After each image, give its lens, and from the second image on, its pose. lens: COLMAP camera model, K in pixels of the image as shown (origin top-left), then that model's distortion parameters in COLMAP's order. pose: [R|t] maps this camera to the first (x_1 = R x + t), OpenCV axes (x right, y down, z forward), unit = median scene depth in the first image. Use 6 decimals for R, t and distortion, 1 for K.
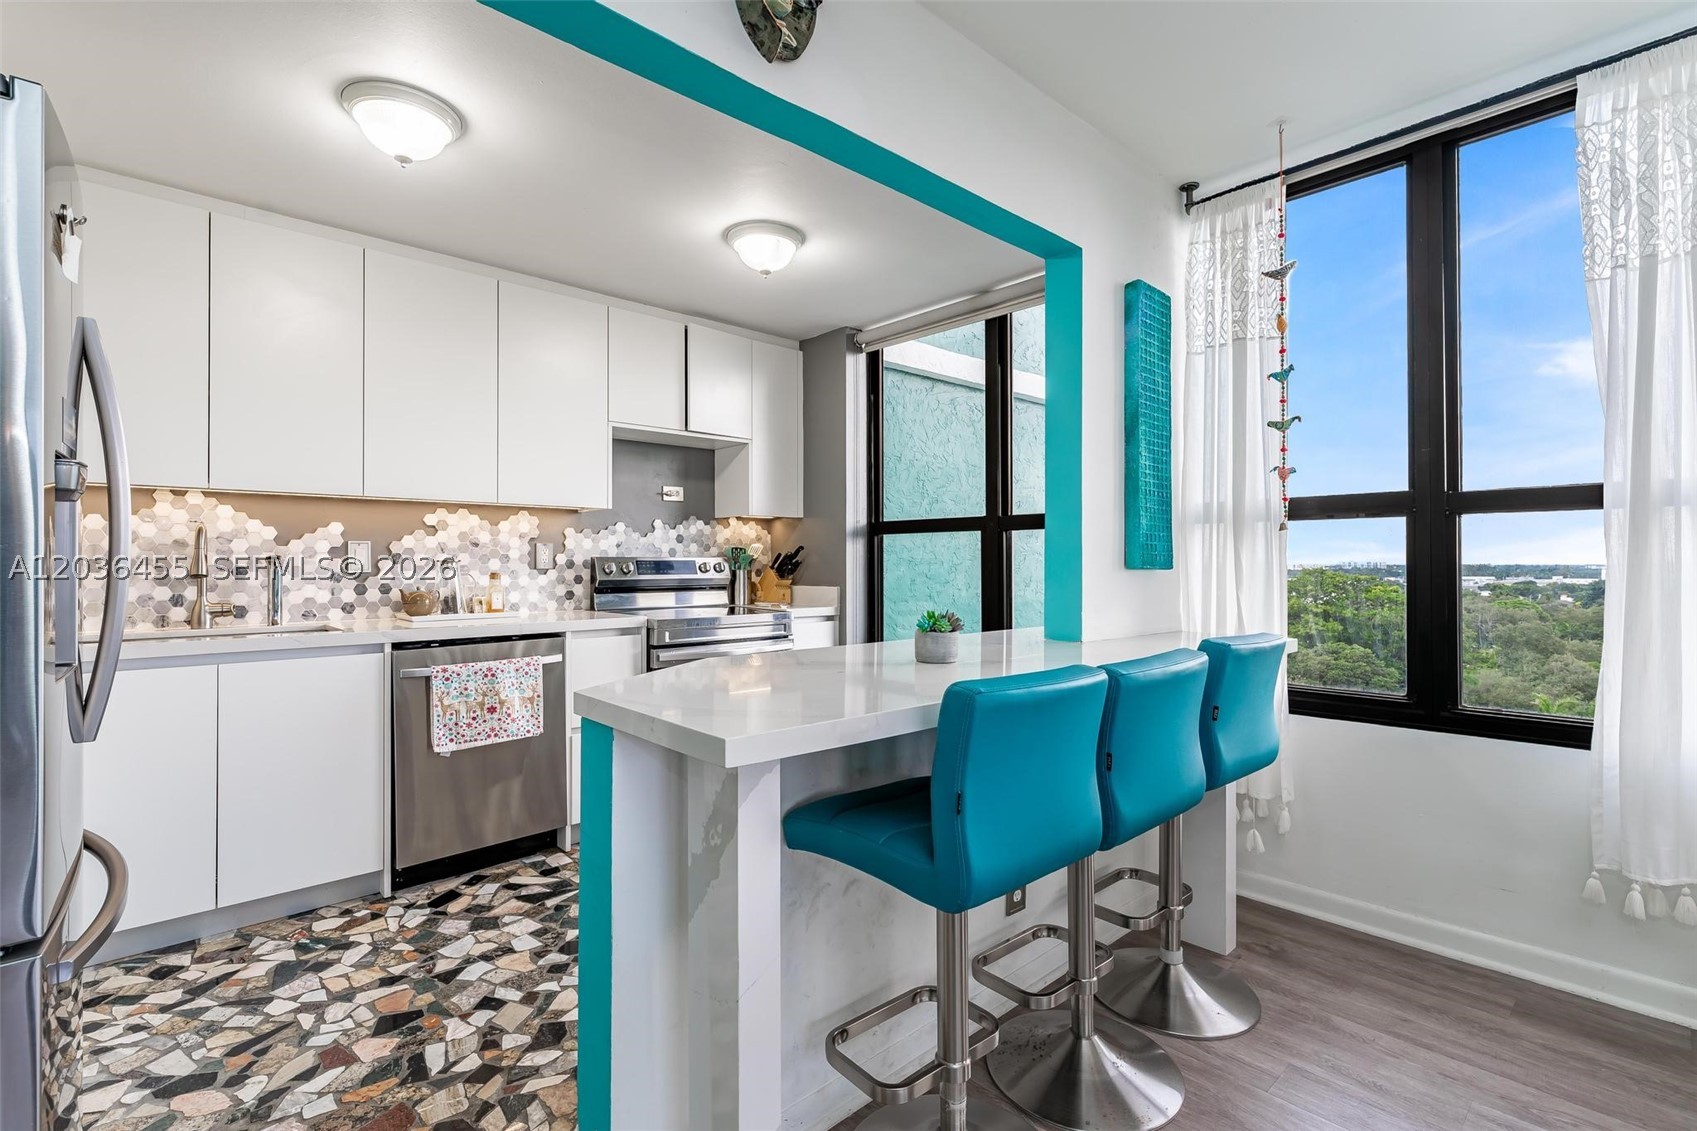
lens RADIAL K [[777.2, 0, 852.0], [0, 777.2, 561.8], [0, 0, 1]] dist [0.001925, 0.000182]
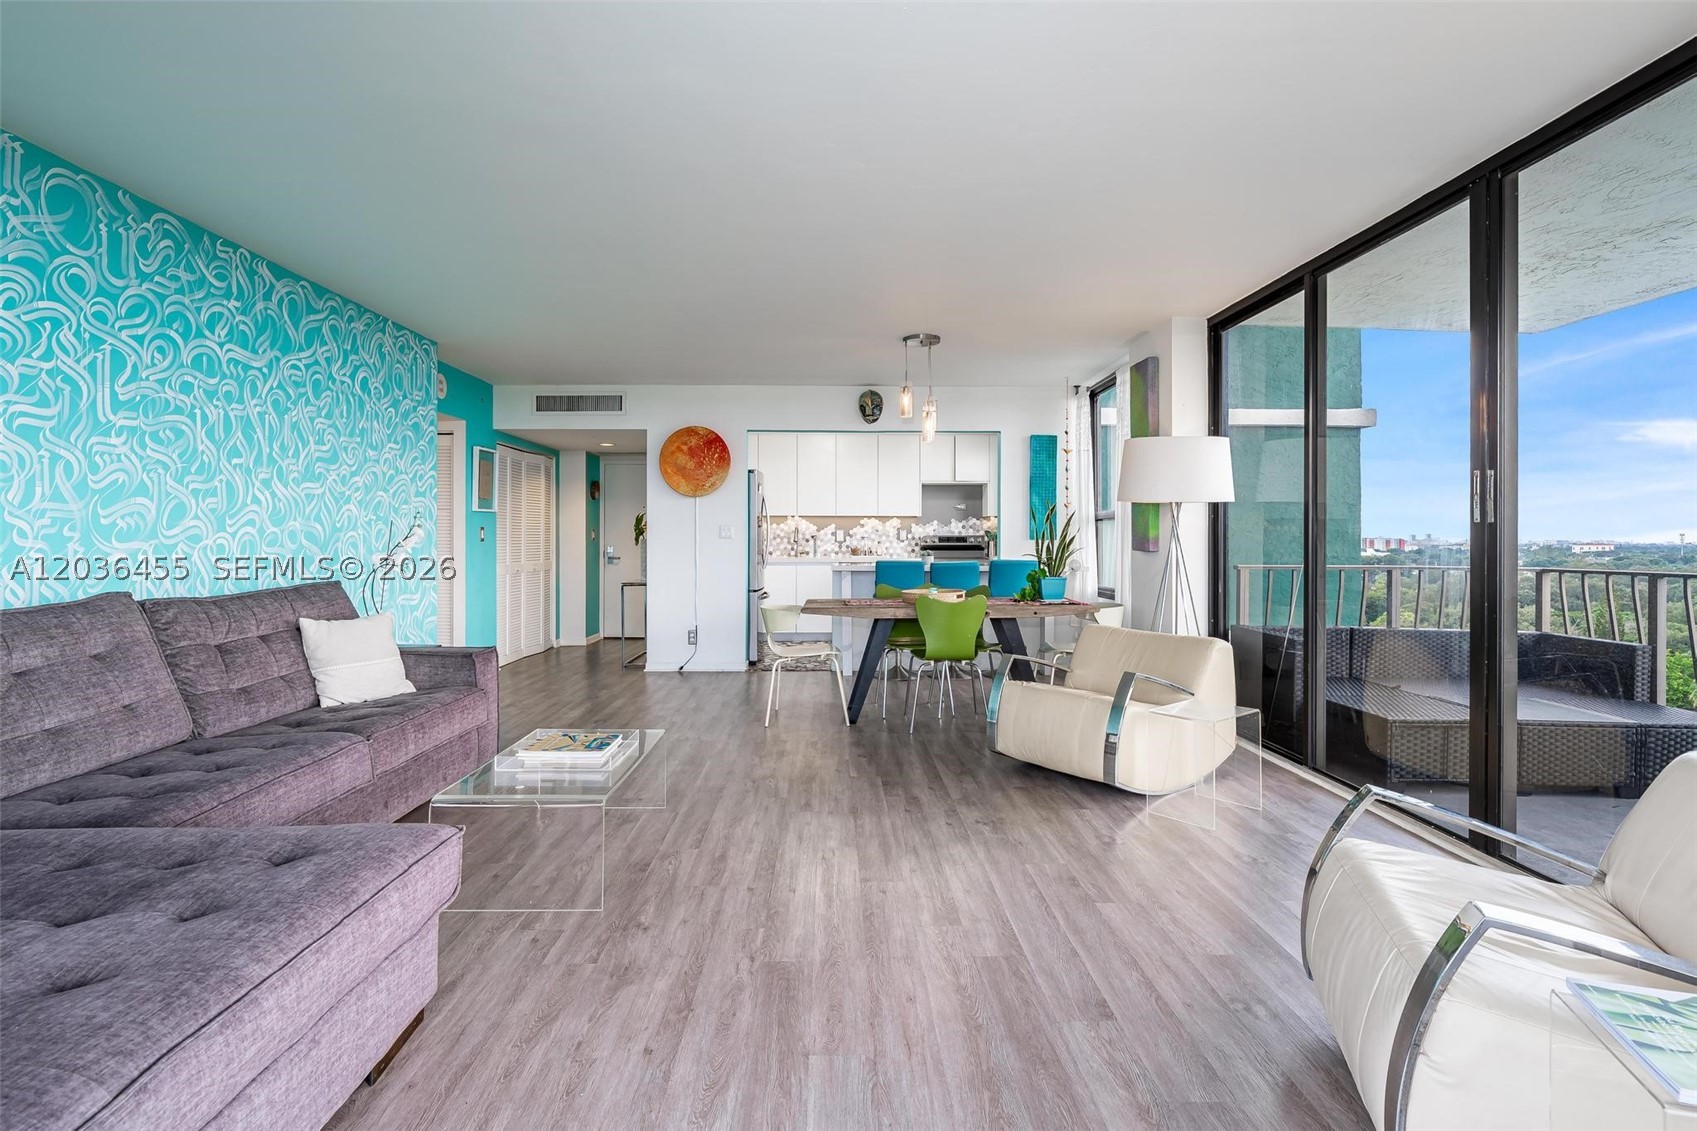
lens RADIAL K [[793.4, 0, 847.1], [0, 793.4, 540.3], [0, 0, 1]] dist [-0.000815, -0.000104]
pose [[0.744164, 0.002286, -0.667993, 1.511221], [-0.000916, 0.999997, 0.002402, 0.004363], [0.667996, -0.001176, 0.744164, -1.315322]]
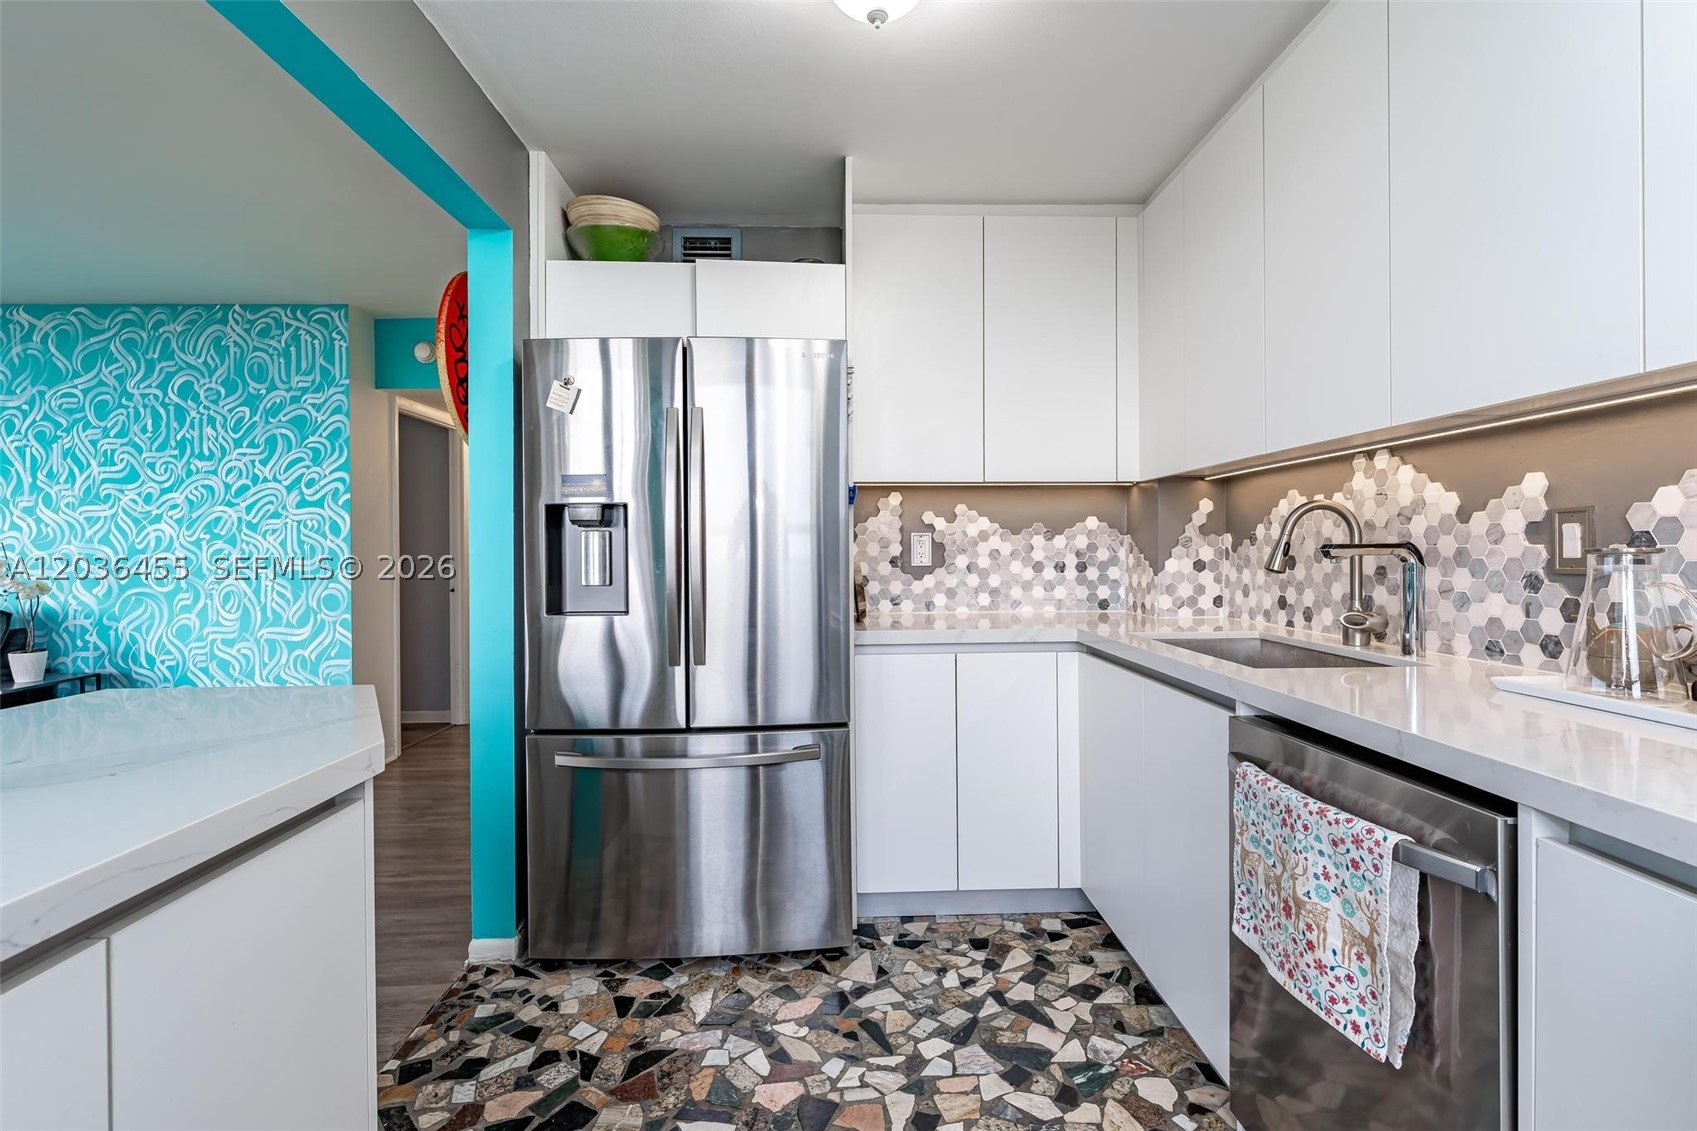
lens RADIAL K [[790.6, 0, 851.9], [0, 790.6, 553.4], [0, 0, 1]] dist [-0.001551, 0.000634]
pose [[-0.655689, 0.008953, -0.754978, 0.011018], [0.007904, 0.999956, 0.004993, -0.005011], [0.754990, -0.002693, -0.655731, 1.083136]]
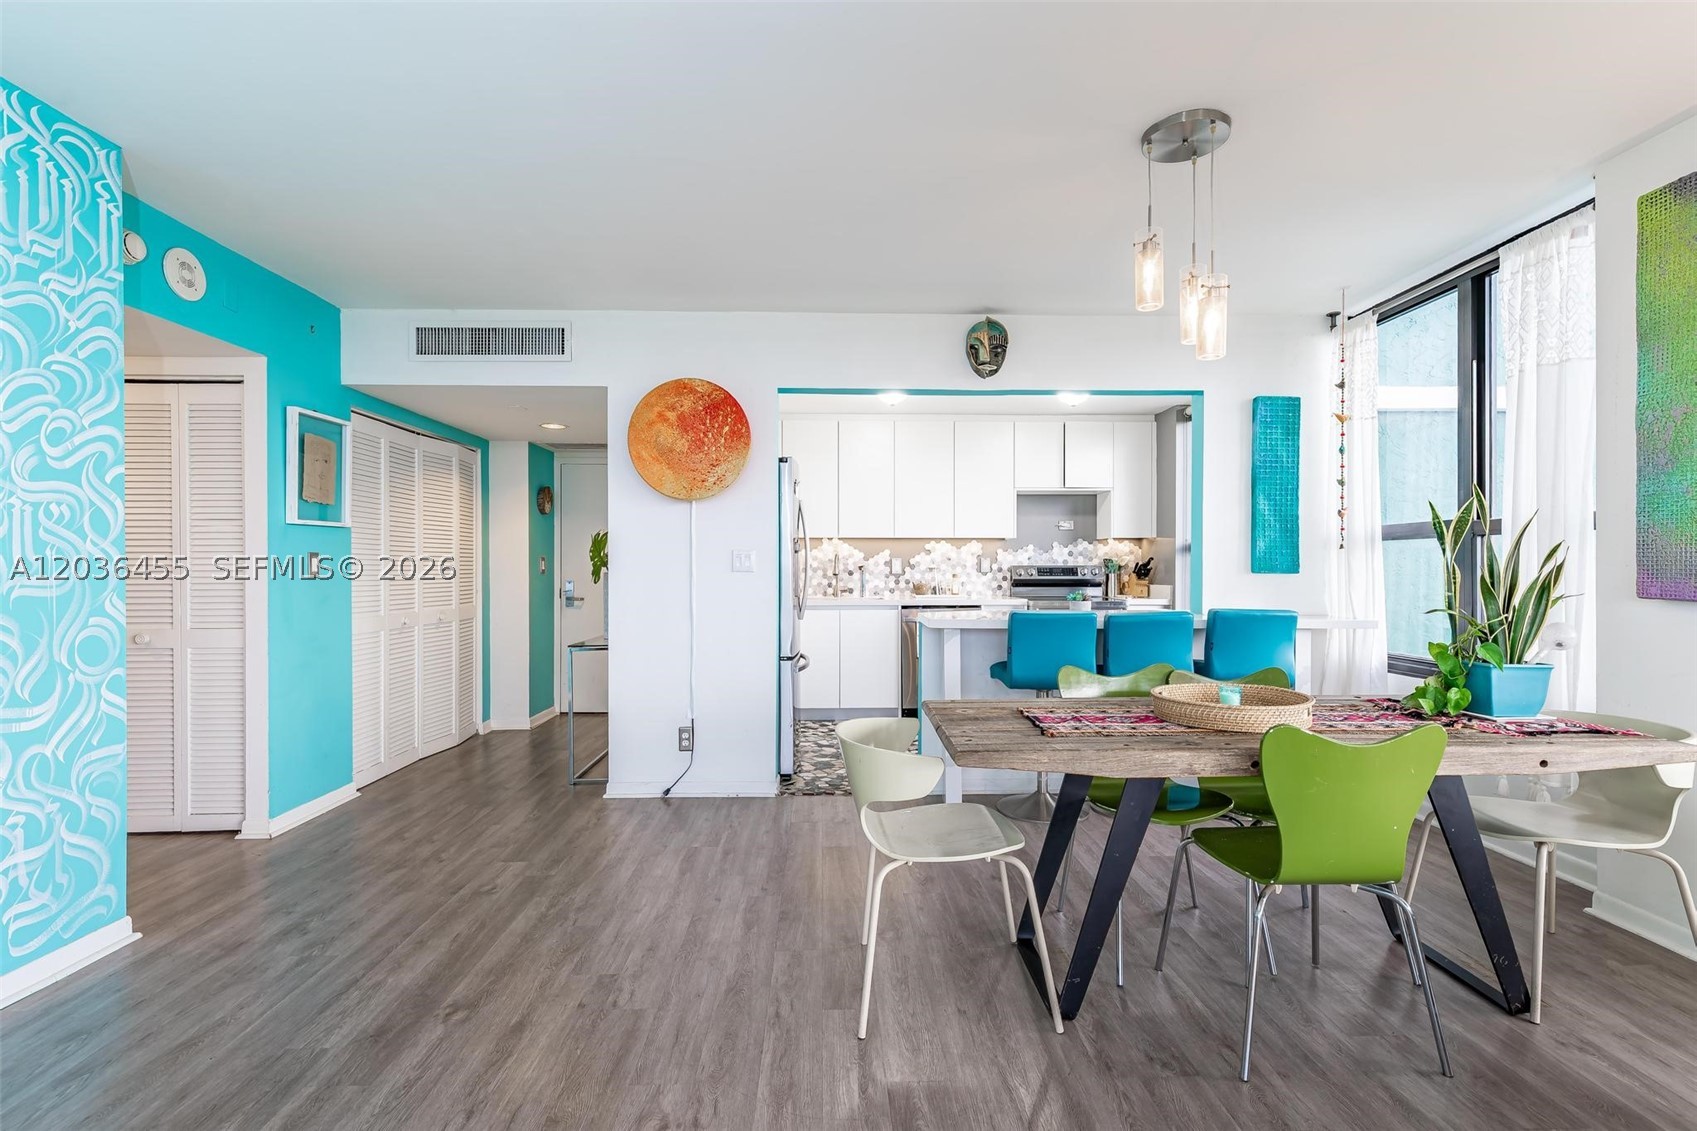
lens RADIAL K [[767.8, 0, 850.4], [0, 767.8, 573.6], [0, 0, 1]] dist [0.003231, 0.000570]
pose [[0.752718, 0.004385, -0.658329, 0.675530], [0.000755, 0.999971, 0.007524, -0.002015], [0.658343, -0.006161, 0.752693, -0.673333]]
